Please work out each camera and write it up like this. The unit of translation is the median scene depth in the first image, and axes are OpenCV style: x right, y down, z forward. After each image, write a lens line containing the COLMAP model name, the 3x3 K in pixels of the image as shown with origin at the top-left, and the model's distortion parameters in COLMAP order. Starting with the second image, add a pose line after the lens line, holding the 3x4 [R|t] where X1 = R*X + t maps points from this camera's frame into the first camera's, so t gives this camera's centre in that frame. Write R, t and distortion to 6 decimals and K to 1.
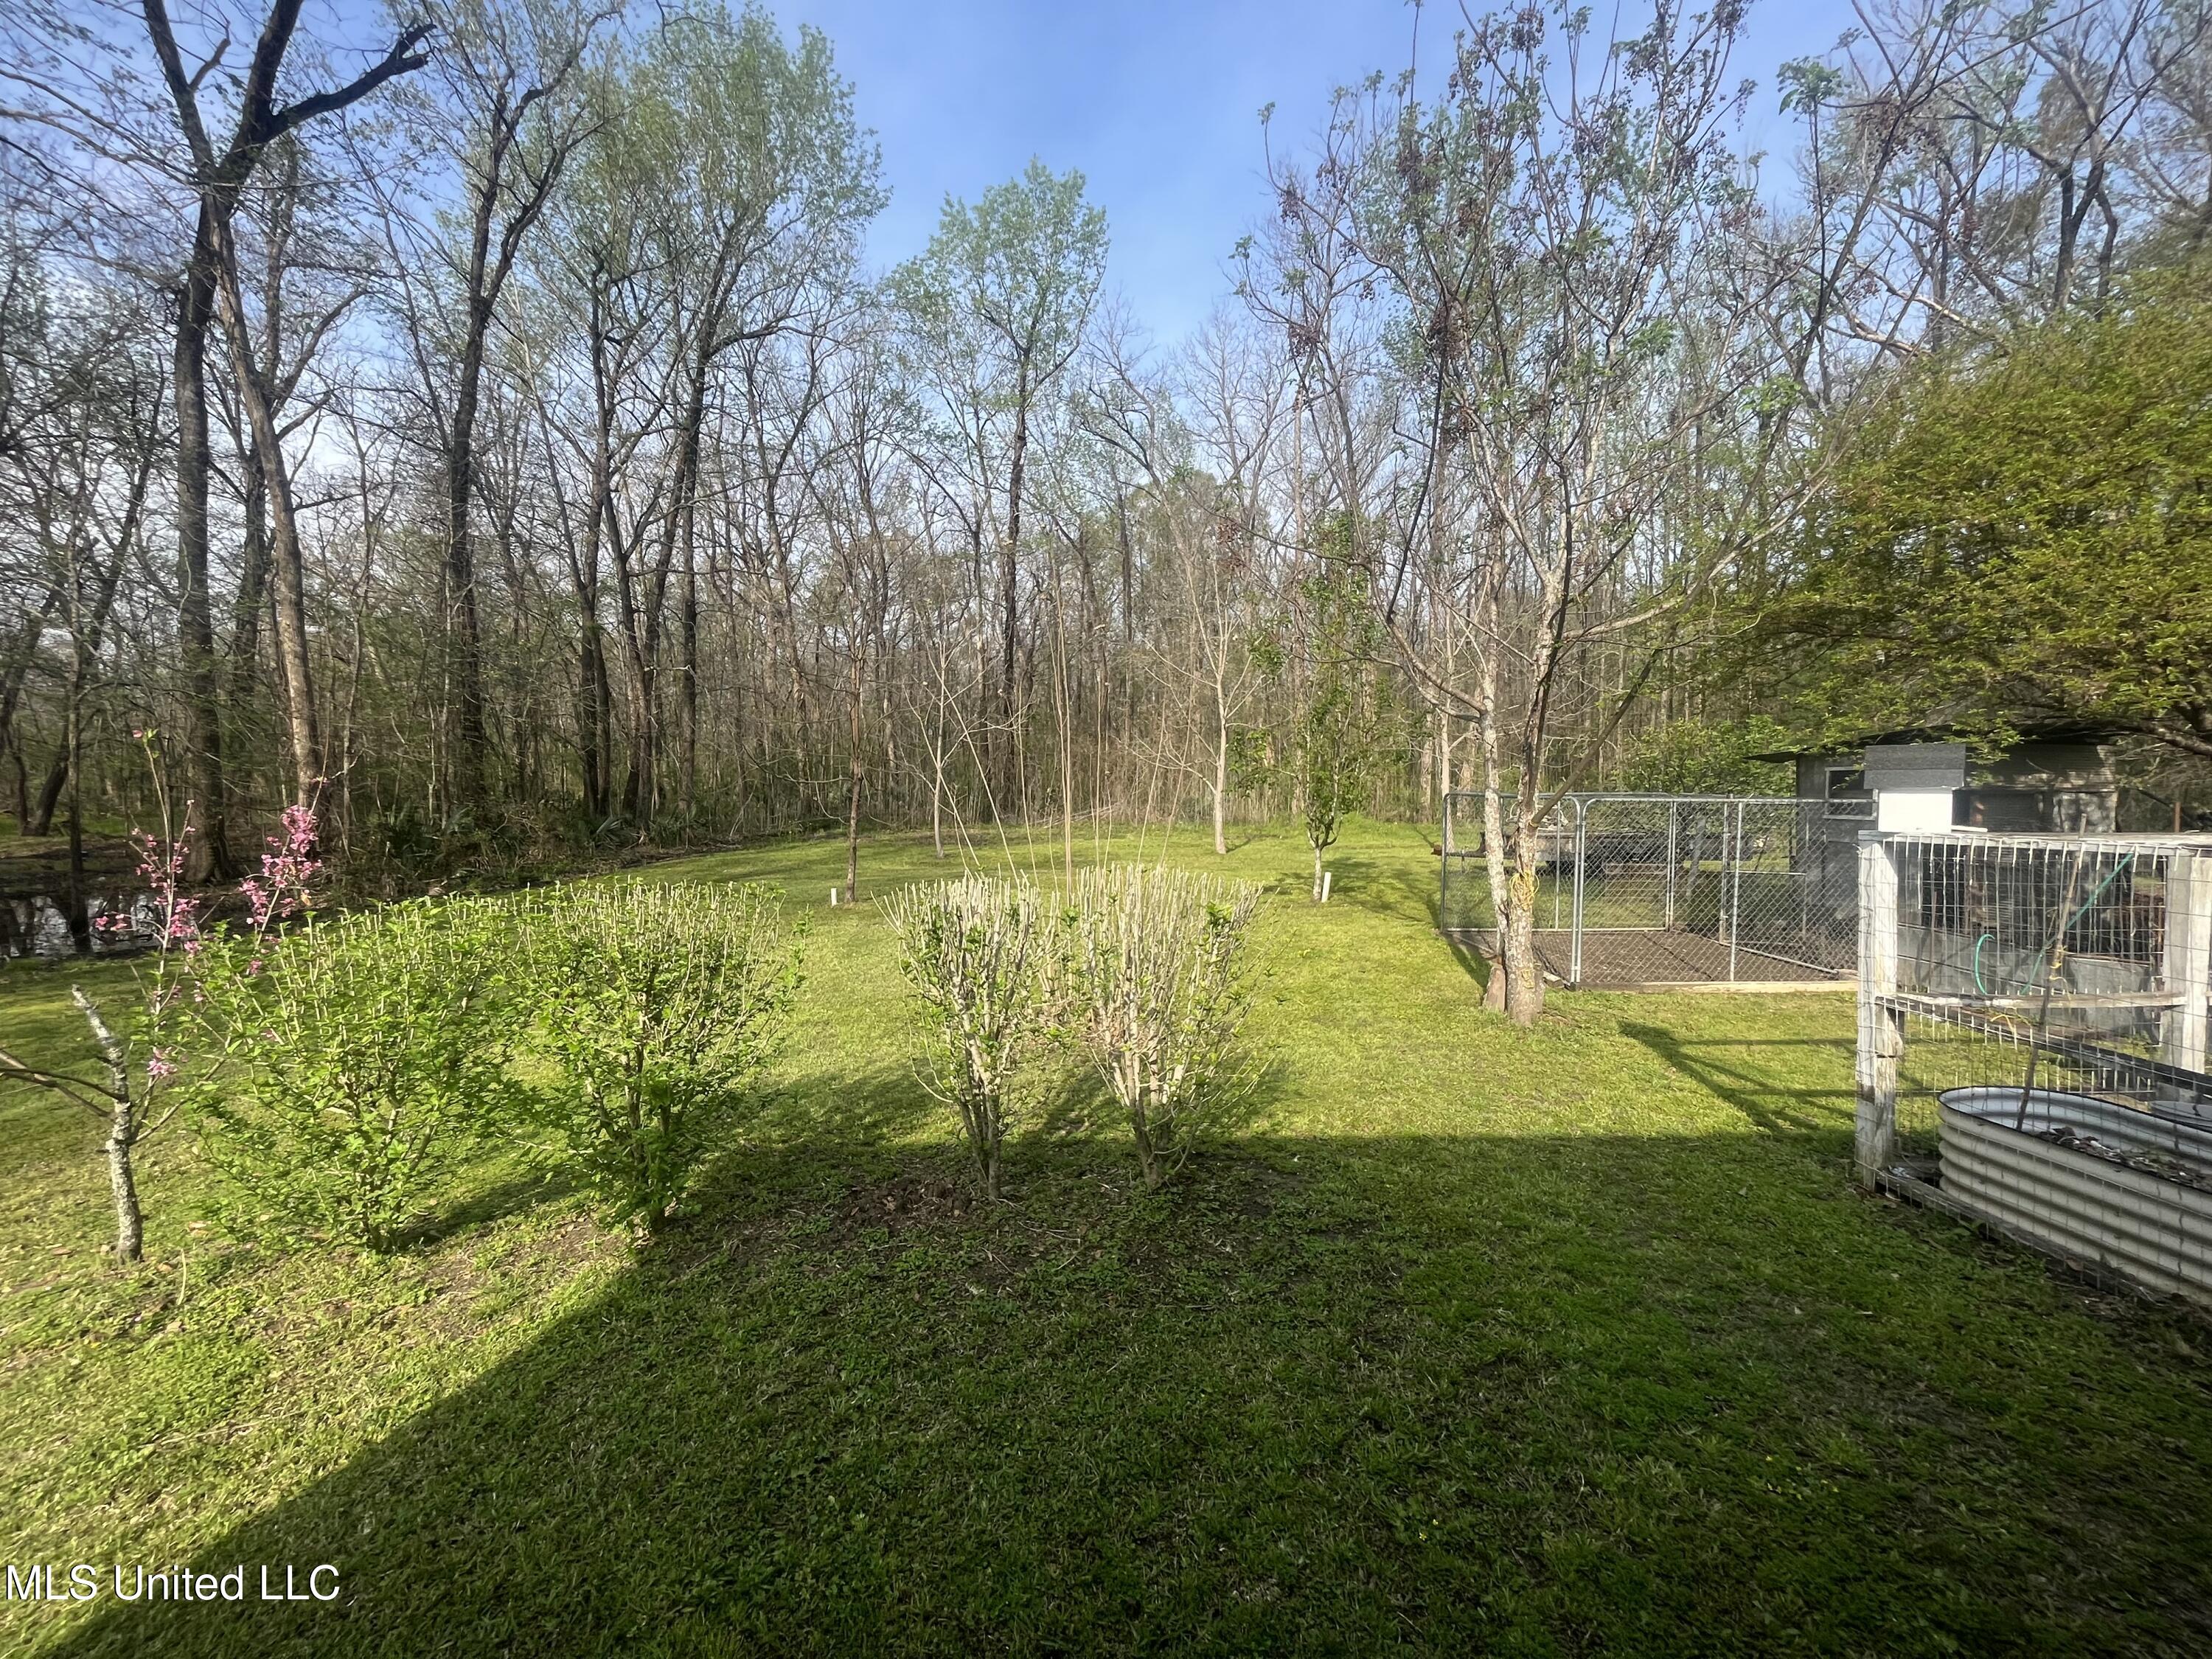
lens RADIAL K [[889.8, 0, 1110.9], [0, 889.8, 825.6], [0, 0, 1]] dist [-0.008435, 0.000390]
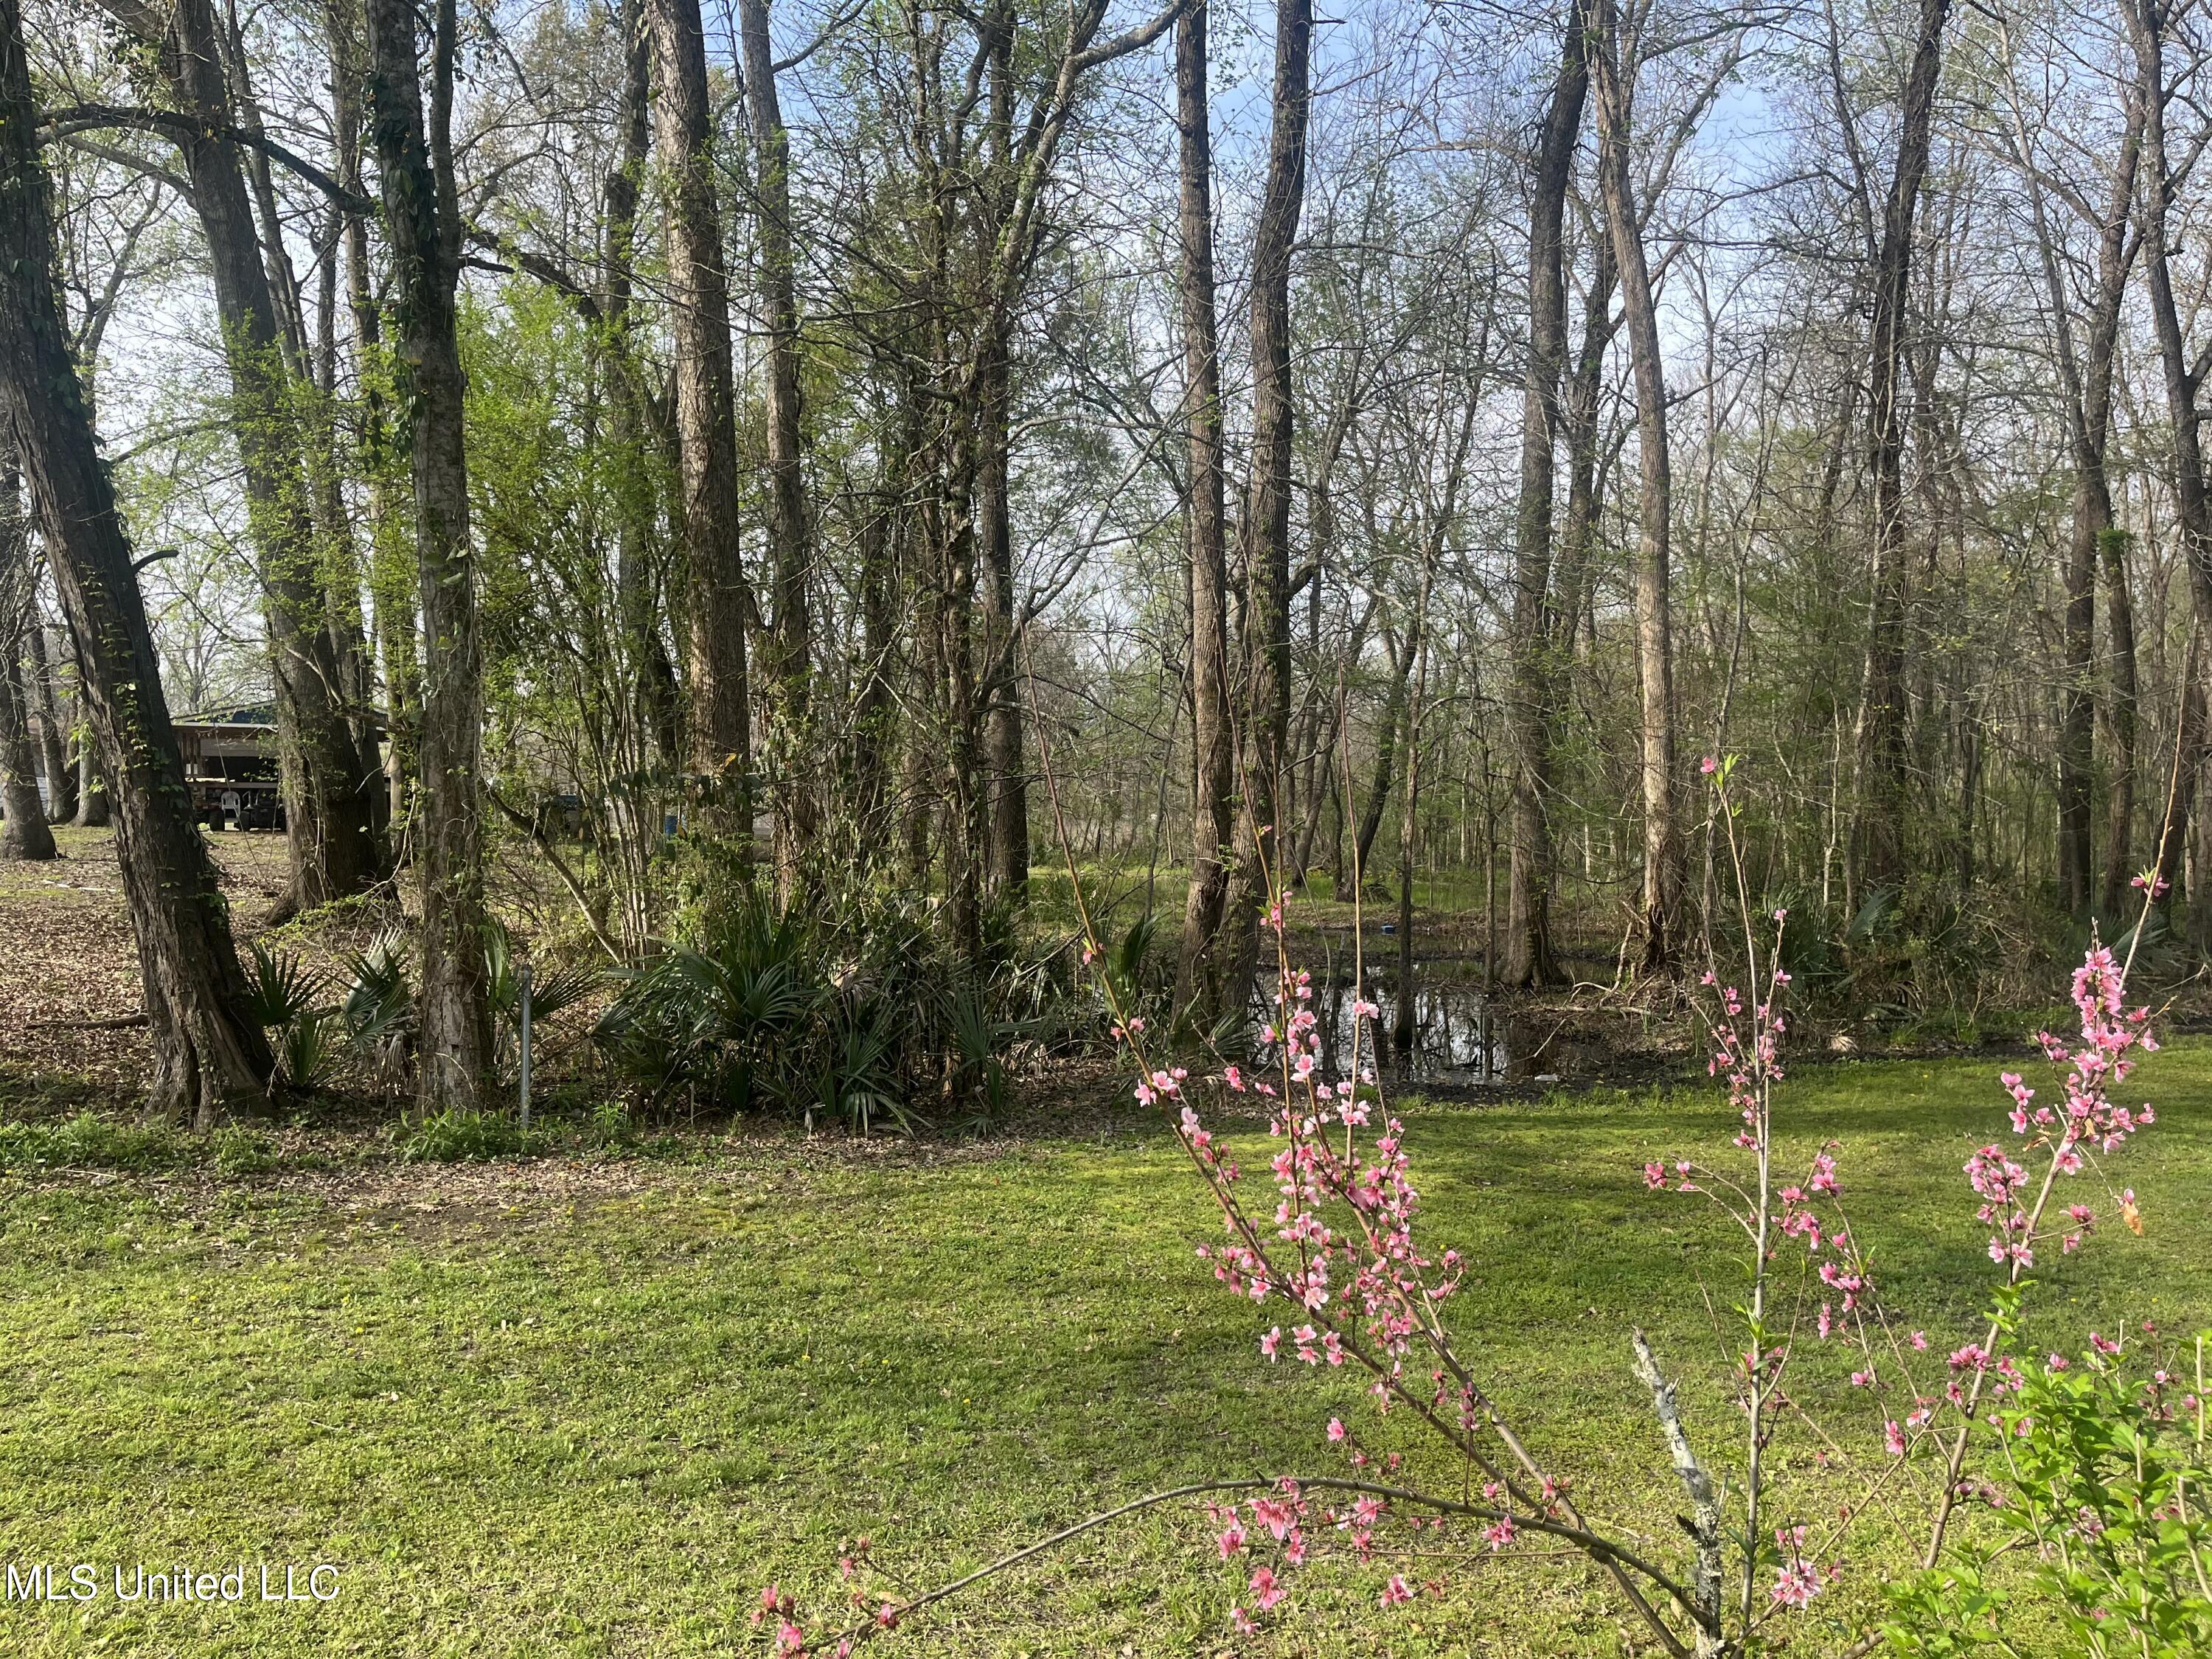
lens RADIAL K [[1725.2, 0, 1106.0], [0, 1725.2, 829.5], [0, 0, 1]] dist [0.009996, 0.002068]
pose [[0.520684, 0.008695, -0.853705, -0.130488], [-0.057849, 0.998009, -0.025118, -0.007490], [0.851787, 0.062464, 0.520151, 0.068401]]
